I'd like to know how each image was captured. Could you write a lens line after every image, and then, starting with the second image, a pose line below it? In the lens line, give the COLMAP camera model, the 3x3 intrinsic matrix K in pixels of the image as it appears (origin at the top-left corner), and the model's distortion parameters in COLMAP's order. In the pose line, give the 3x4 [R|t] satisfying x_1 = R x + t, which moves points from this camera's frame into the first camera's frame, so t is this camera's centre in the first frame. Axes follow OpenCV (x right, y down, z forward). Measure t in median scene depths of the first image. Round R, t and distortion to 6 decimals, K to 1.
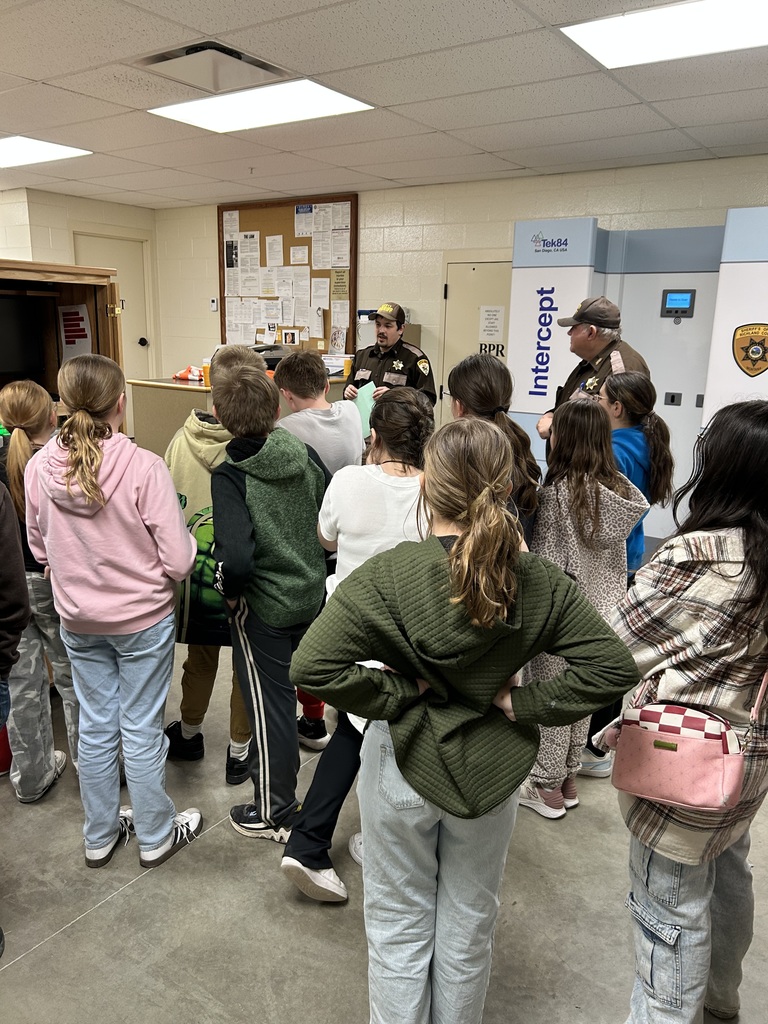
lens RADIAL K [[797.8, 0, 383.8], [0, 797.8, 555.3], [0, 0, 1]] dist [0.009713, -0.036087]
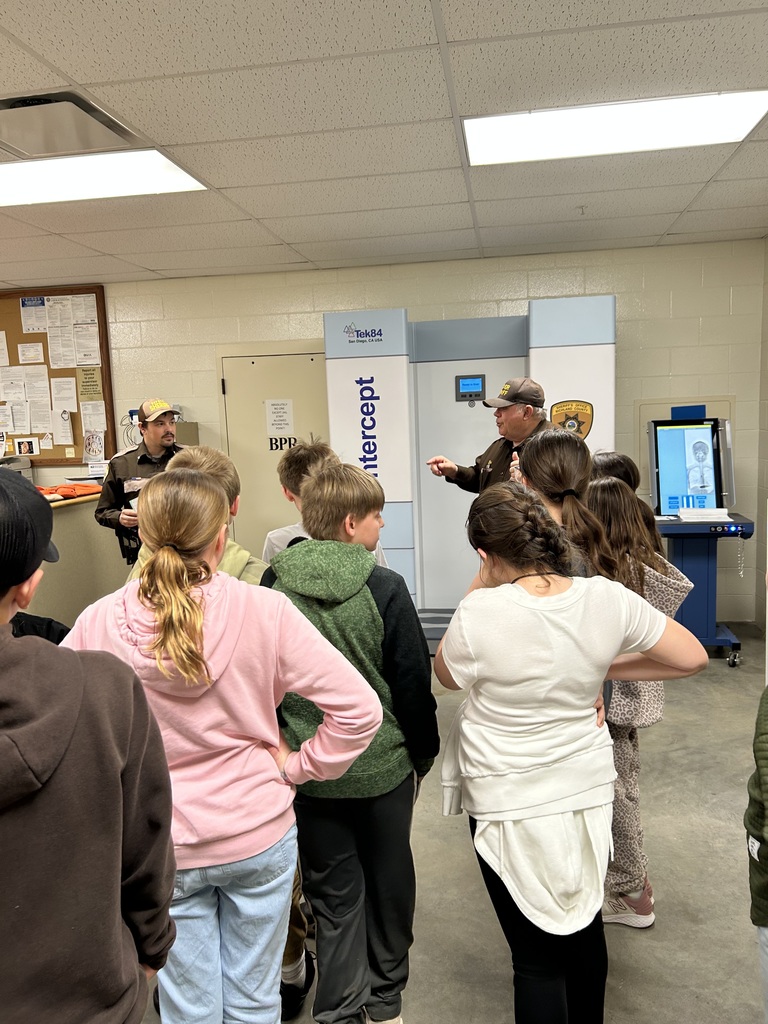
lens RADIAL K [[797.8, 0, 383.8], [0, 797.8, 555.3], [0, 0, 1]] dist [0.009713, -0.036087]
pose [[0.890326, -0.127513, 0.437104, -0.231247], [0.176997, 0.981409, -0.074221, -0.040435], [-0.419513, 0.143447, 0.896343, 0.132809]]
